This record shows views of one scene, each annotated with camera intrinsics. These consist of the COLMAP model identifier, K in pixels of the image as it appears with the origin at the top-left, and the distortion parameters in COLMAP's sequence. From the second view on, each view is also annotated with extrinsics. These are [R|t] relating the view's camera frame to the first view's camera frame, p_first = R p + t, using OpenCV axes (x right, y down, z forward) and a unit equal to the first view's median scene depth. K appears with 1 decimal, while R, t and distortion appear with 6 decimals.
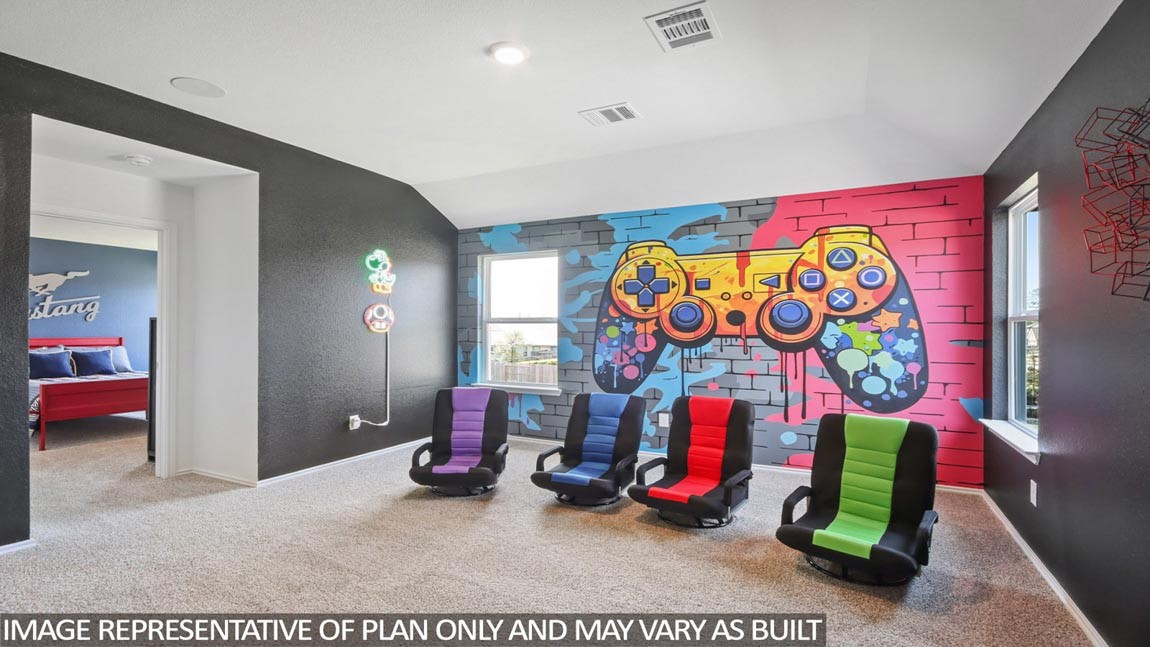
lens RADIAL K [[542.6, 0, 572.9], [0, 542.6, 321.8], [0, 0, 1]] dist [-0.002424, -0.000533]
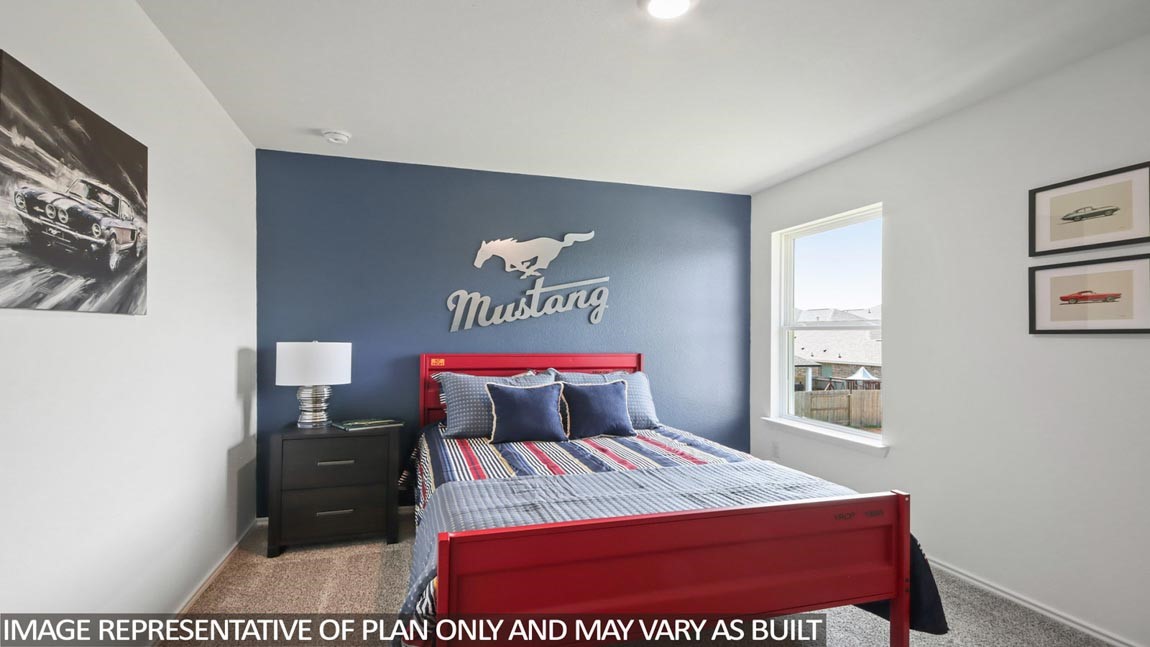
lens RADIAL K [[542.6, 0, 574.0], [0, 542.6, 325.1], [0, 0, 1]] dist [-0.002424, -0.000533]
pose [[0.694556, -0.006016, -0.719413, -0.544411], [0.002415, 0.999979, -0.006031, 0.003953], [0.719435, 0.002451, 0.694556, 0.640279]]
